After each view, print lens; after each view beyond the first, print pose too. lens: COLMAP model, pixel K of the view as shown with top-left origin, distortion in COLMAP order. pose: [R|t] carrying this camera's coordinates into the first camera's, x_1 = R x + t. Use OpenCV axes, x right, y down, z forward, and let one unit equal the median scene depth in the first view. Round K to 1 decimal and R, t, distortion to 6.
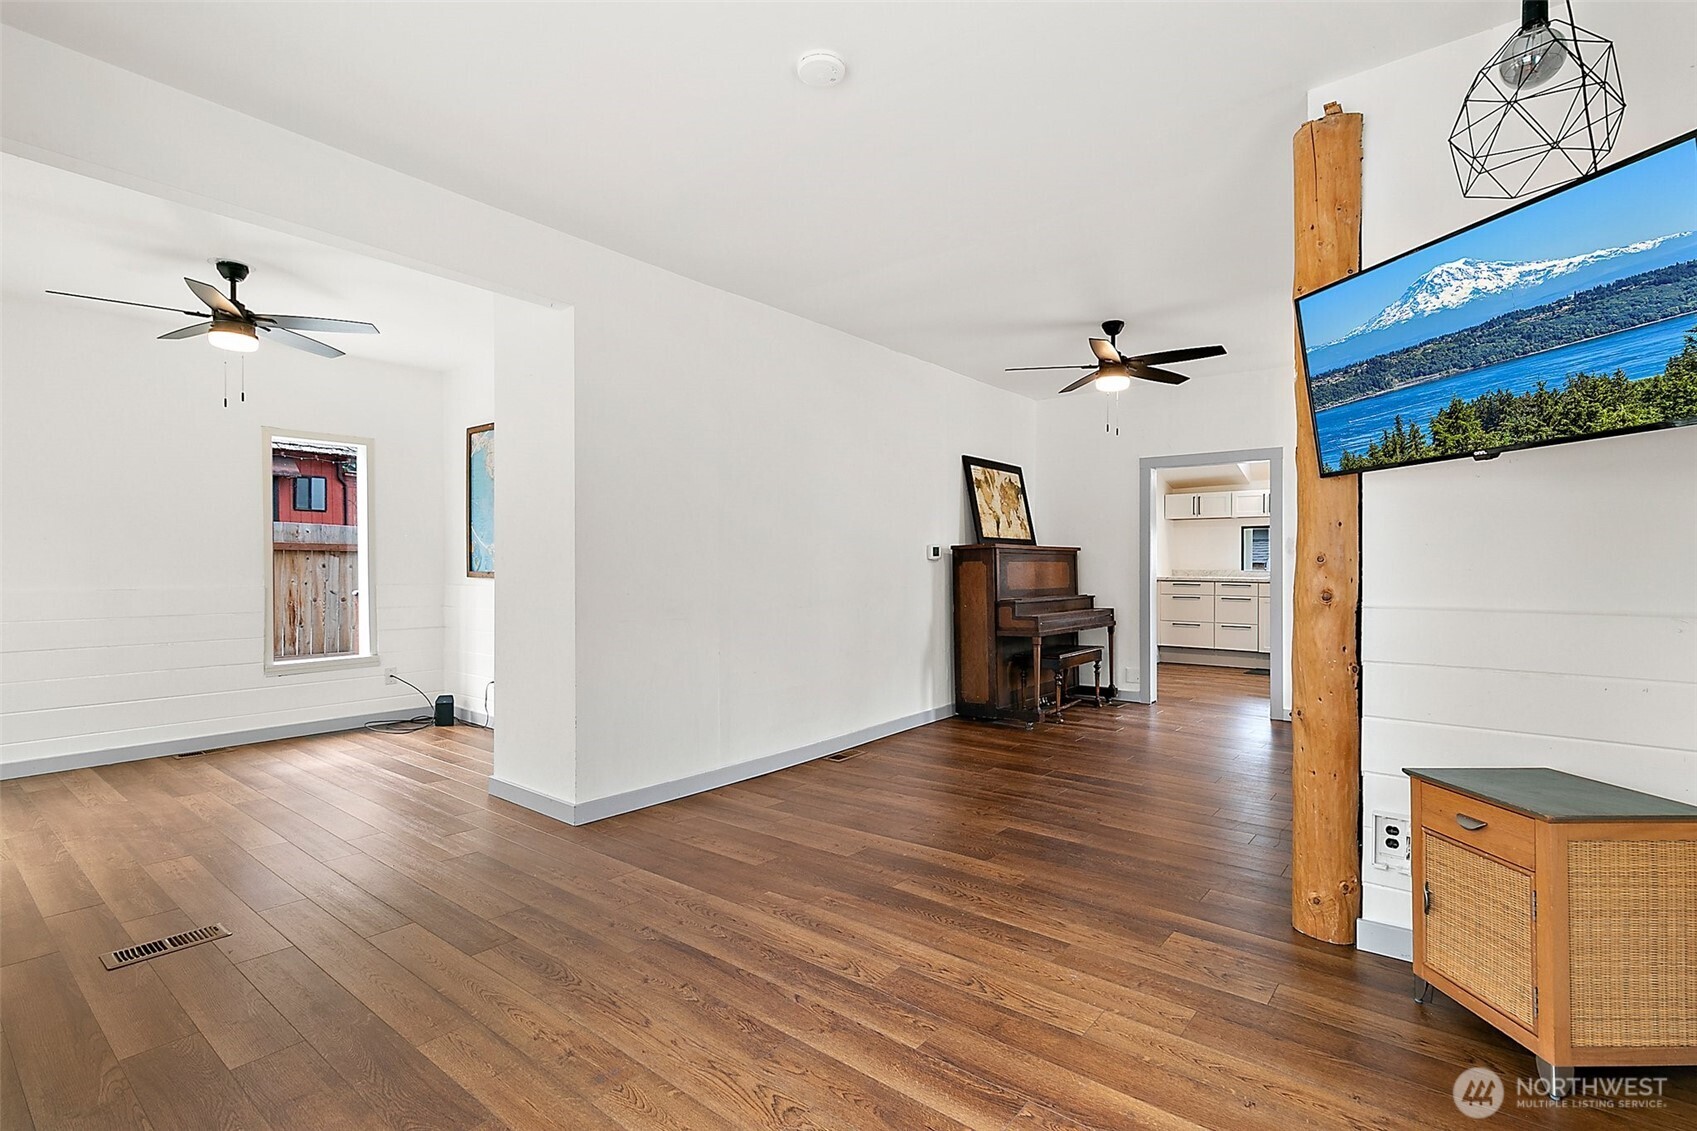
lens RADIAL K [[788.5, 0, 832.7], [0, 788.5, 574.7], [0, 0, 1]] dist [0.003983, 0.000552]
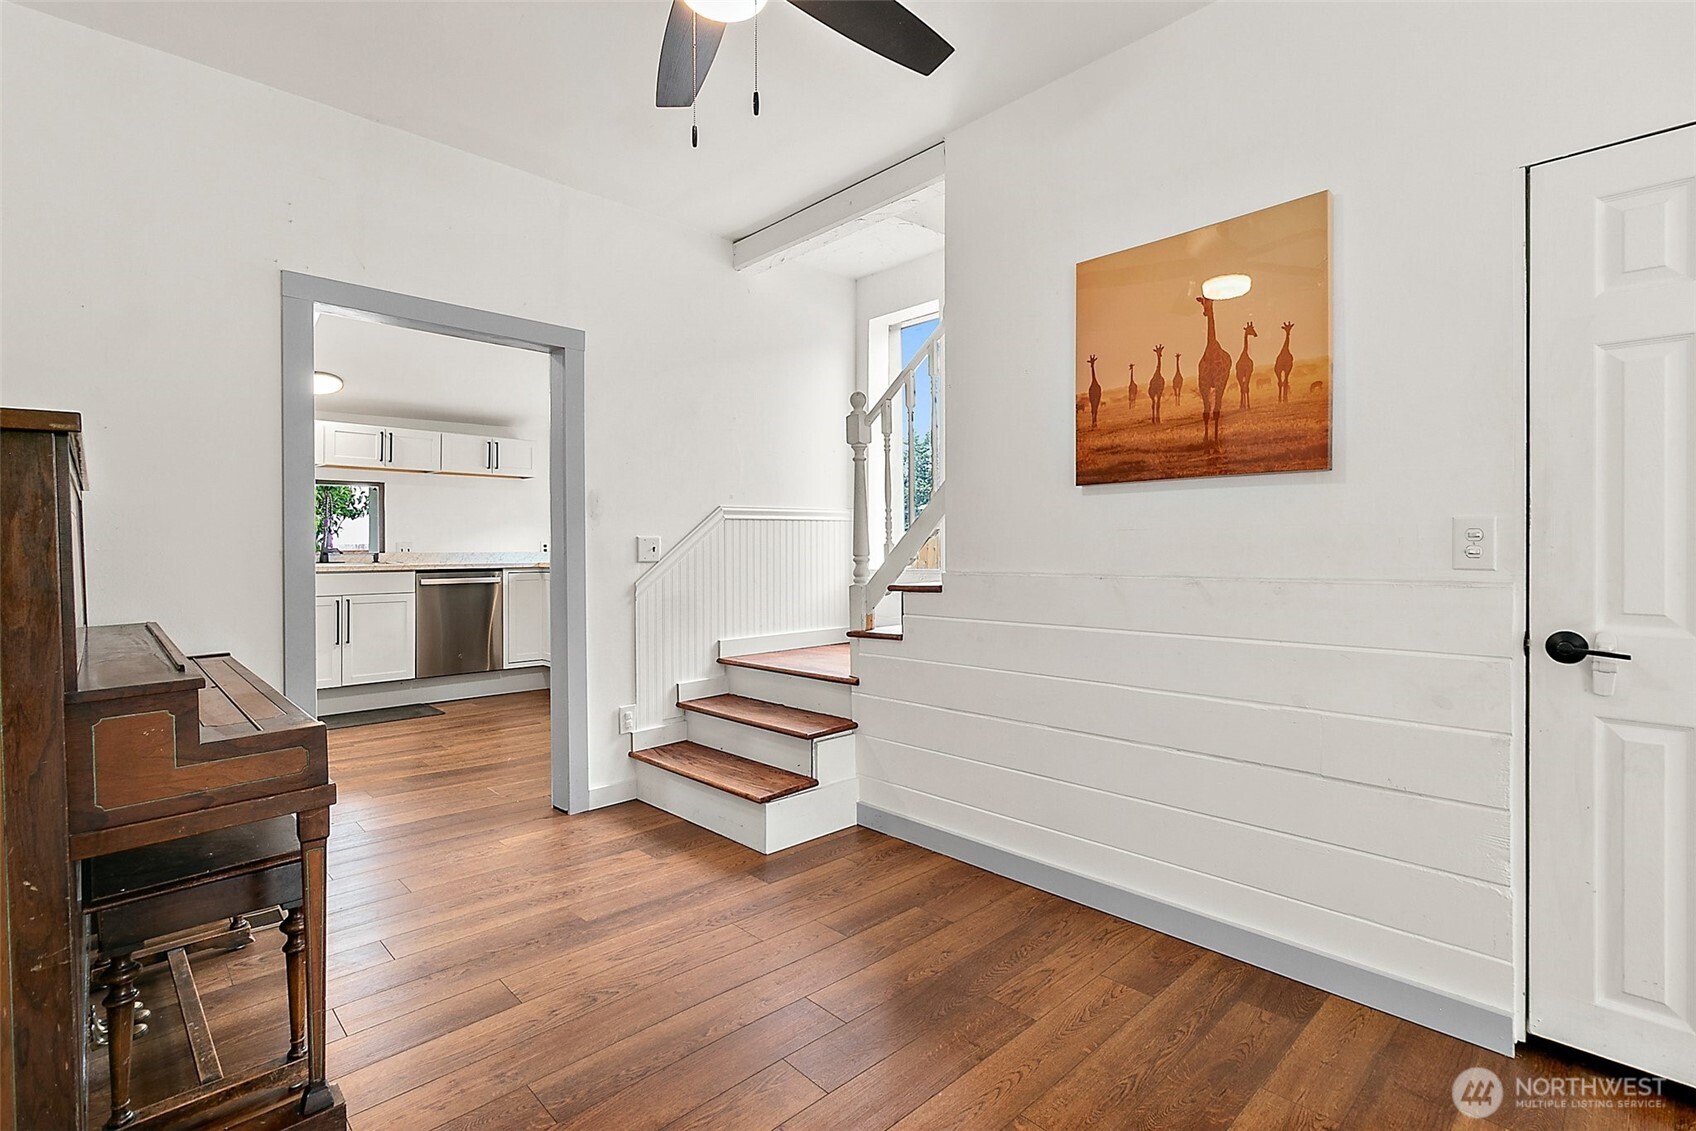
lens RADIAL K [[788.0, 0, 852.1], [0, 788.0, 547.1], [0, 0, 1]] dist [0.003983, 0.000552]
pose [[0.109620, 0.004351, 0.993964, 0.069072], [0.015581, 0.999860, -0.006095, 0.001491], [-0.993851, 0.016155, 0.109537, 1.991168]]
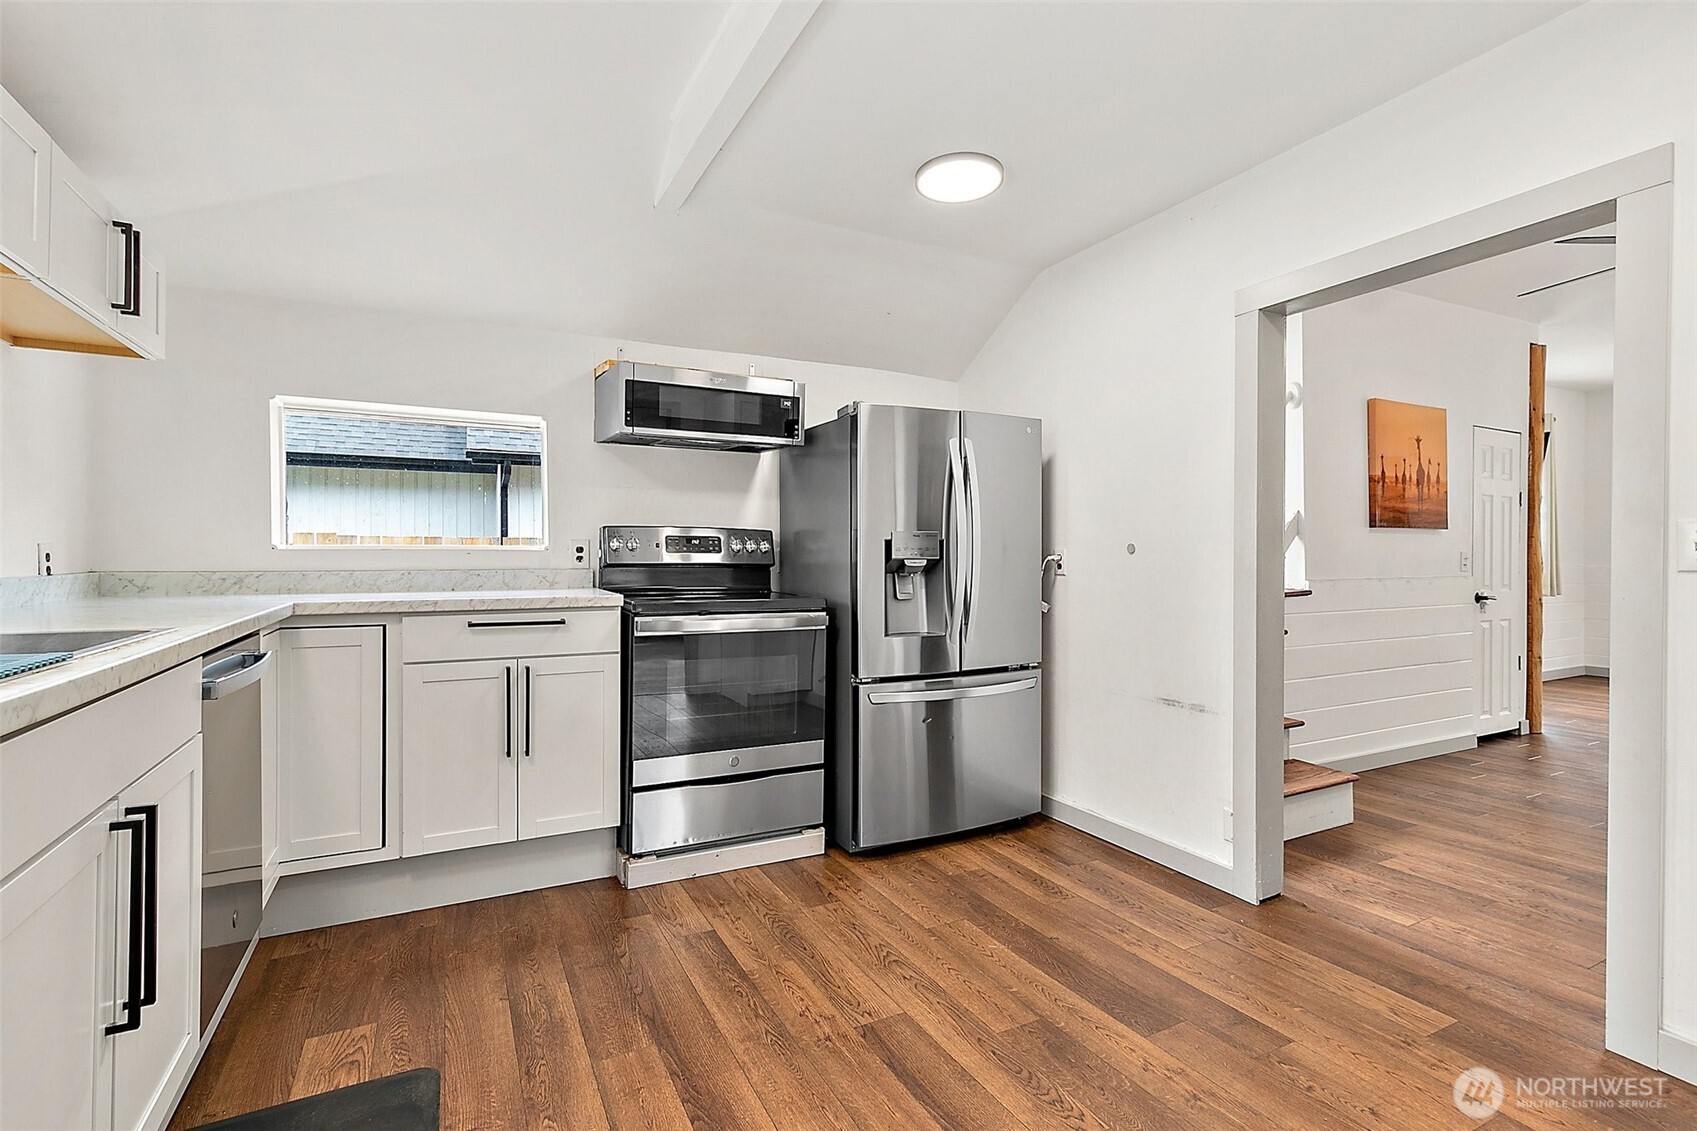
lens RADIAL K [[788.5, 0, 854.2], [0, 788.5, 562.9], [0, 0, 1]] dist [0.003983, 0.000552]
pose [[-0.922401, 0.003215, 0.386220, 1.639291], [0.009542, 0.999850, 0.014467, -0.040550], [-0.386115, 0.017030, -0.922293, 4.058945]]
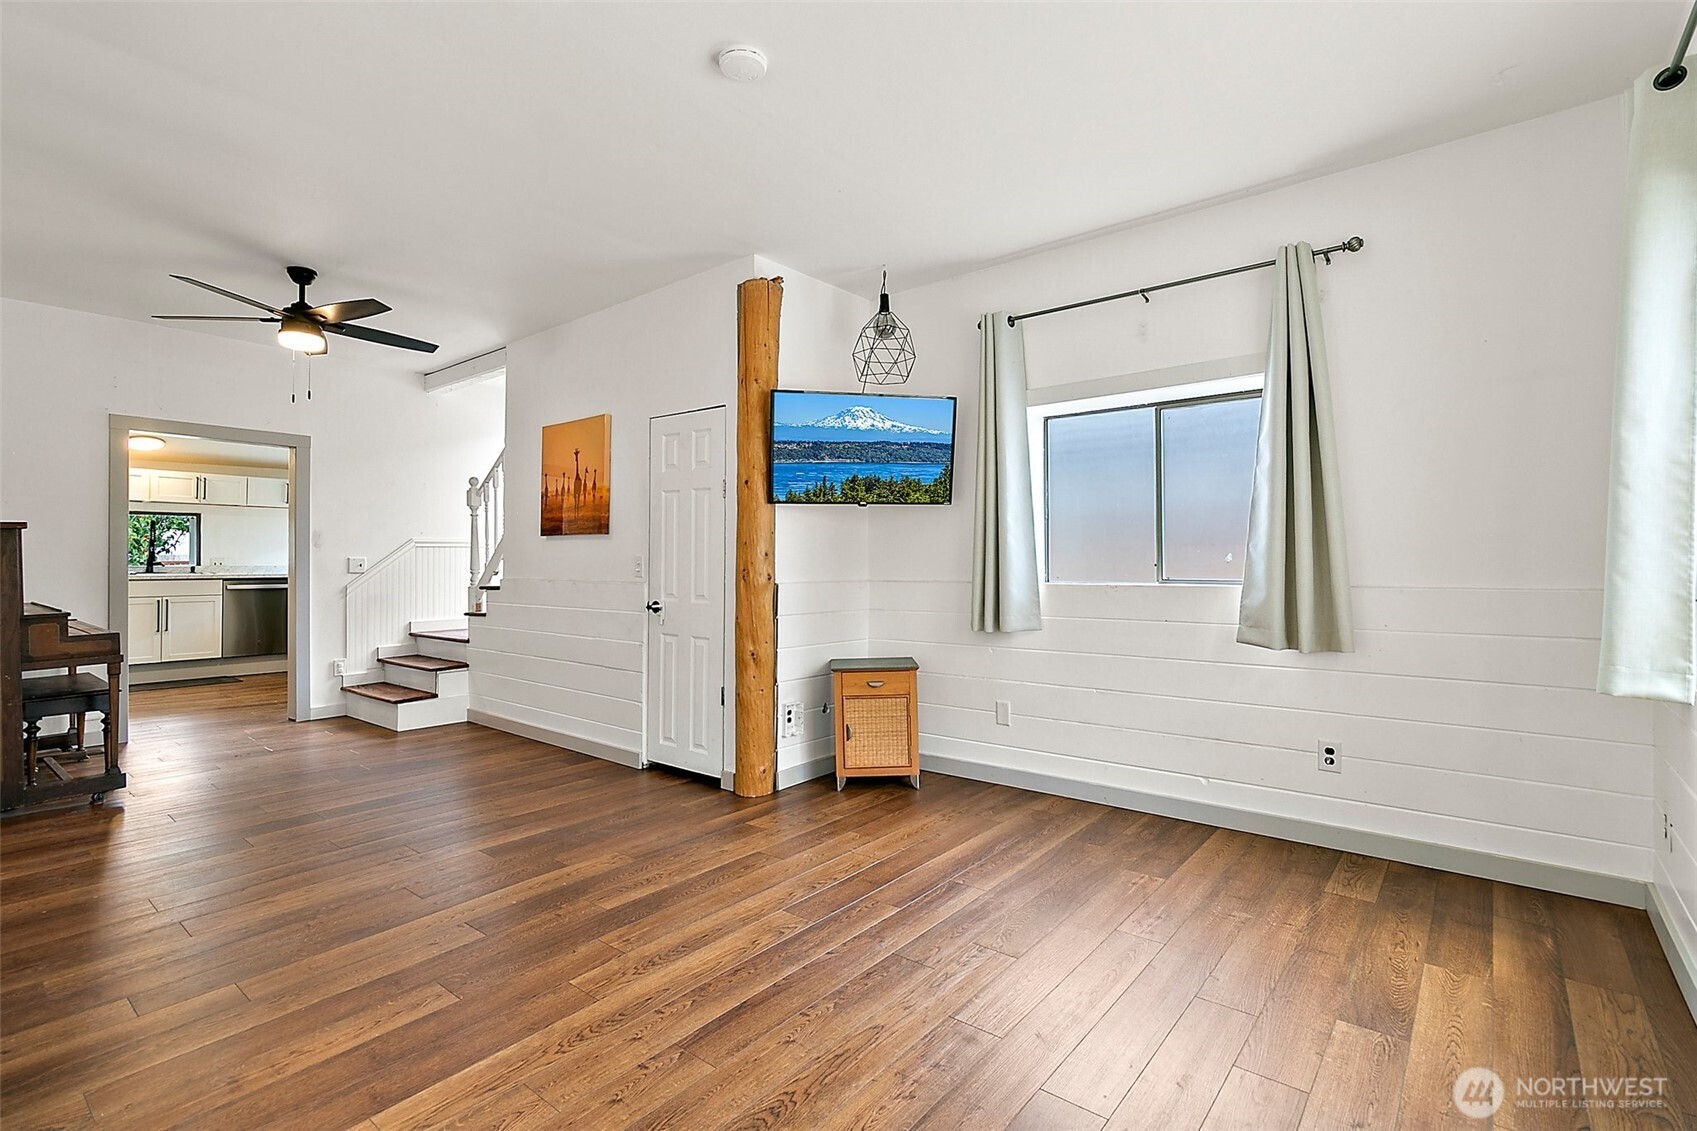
lens RADIAL K [[788.5, 0, 858.8], [0, 788.5, 558.5], [0, 0, 1]] dist [0.003983, 0.000552]
pose [[-0.010203, 0.005825, 0.999931, -1.065506], [0.010675, 0.999927, -0.005717, -0.000073], [-0.999891, 0.010616, -0.010264, 0.909277]]
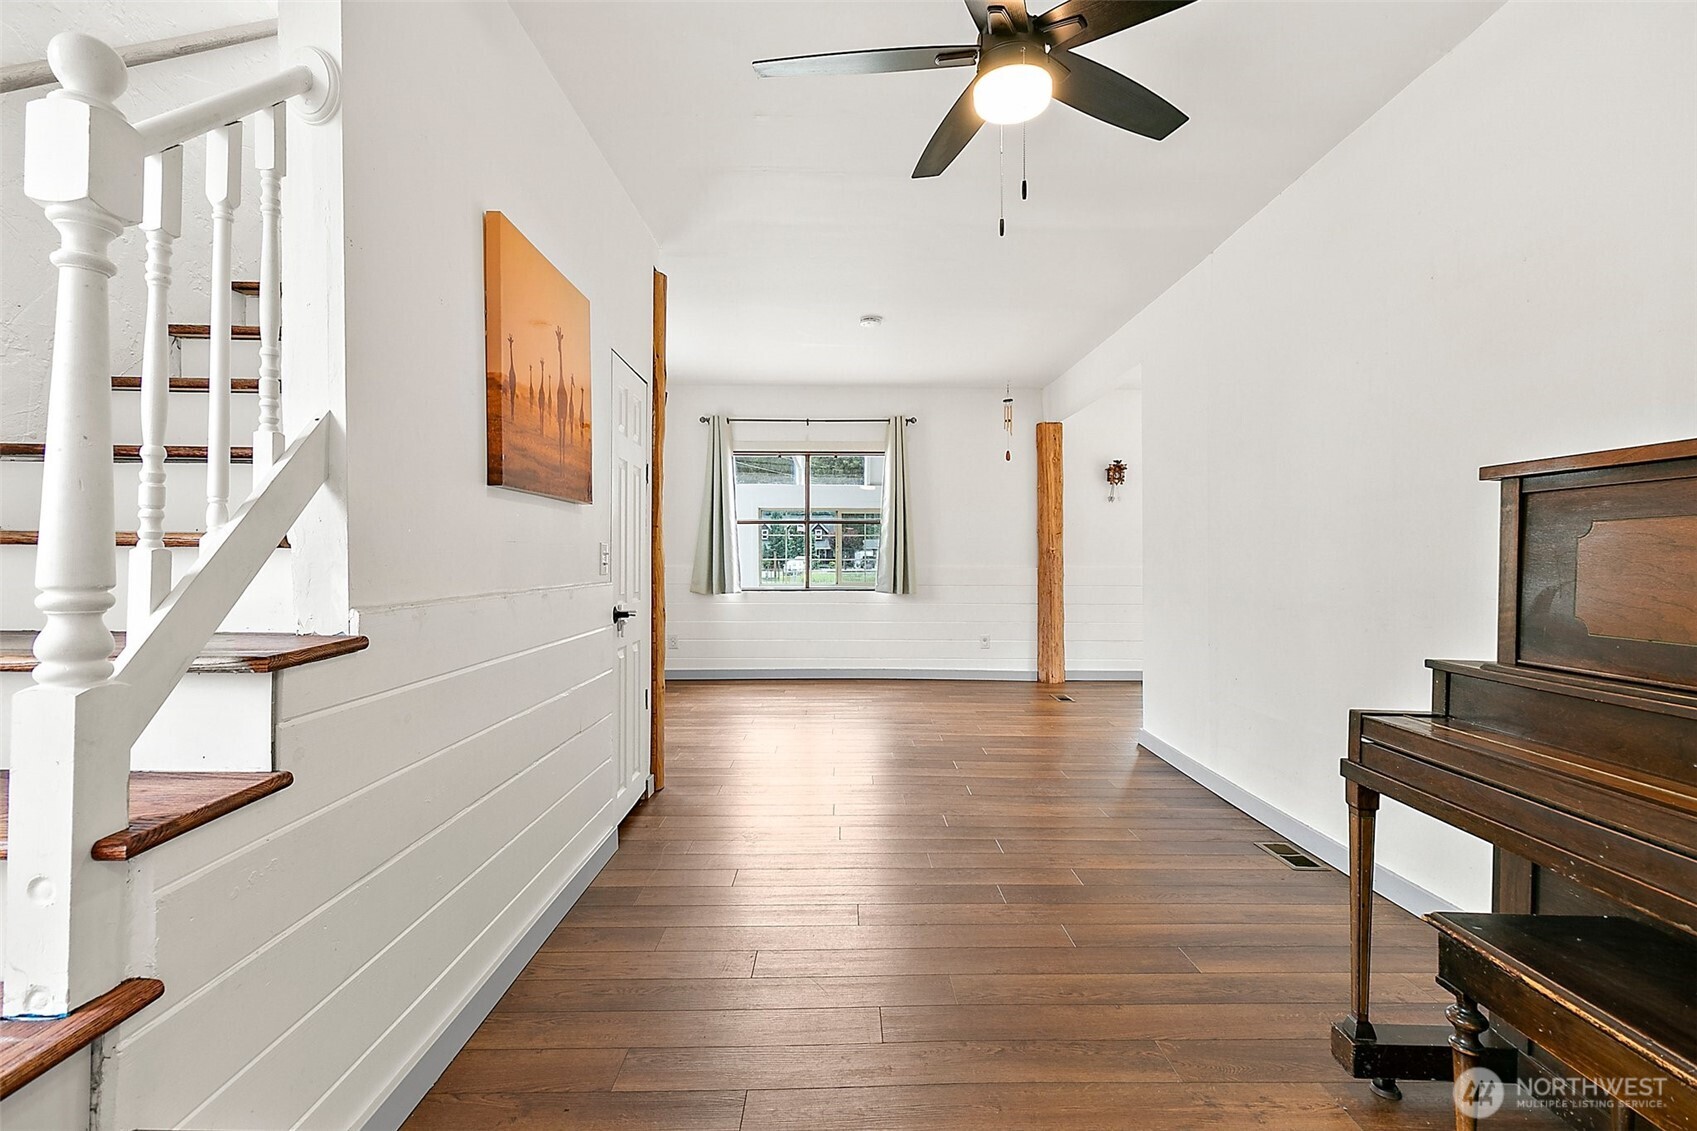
lens RADIAL K [[788.5, 0, 844.2], [0, 788.5, 555.8], [0, 0, 1]] dist [0.003983, 0.000552]
pose [[-0.770040, -0.000283, -0.637996, 1.484334], [-0.006021, 0.999959, 0.006823, -0.014761], [0.637968, 0.009095, -0.770009, 2.743301]]
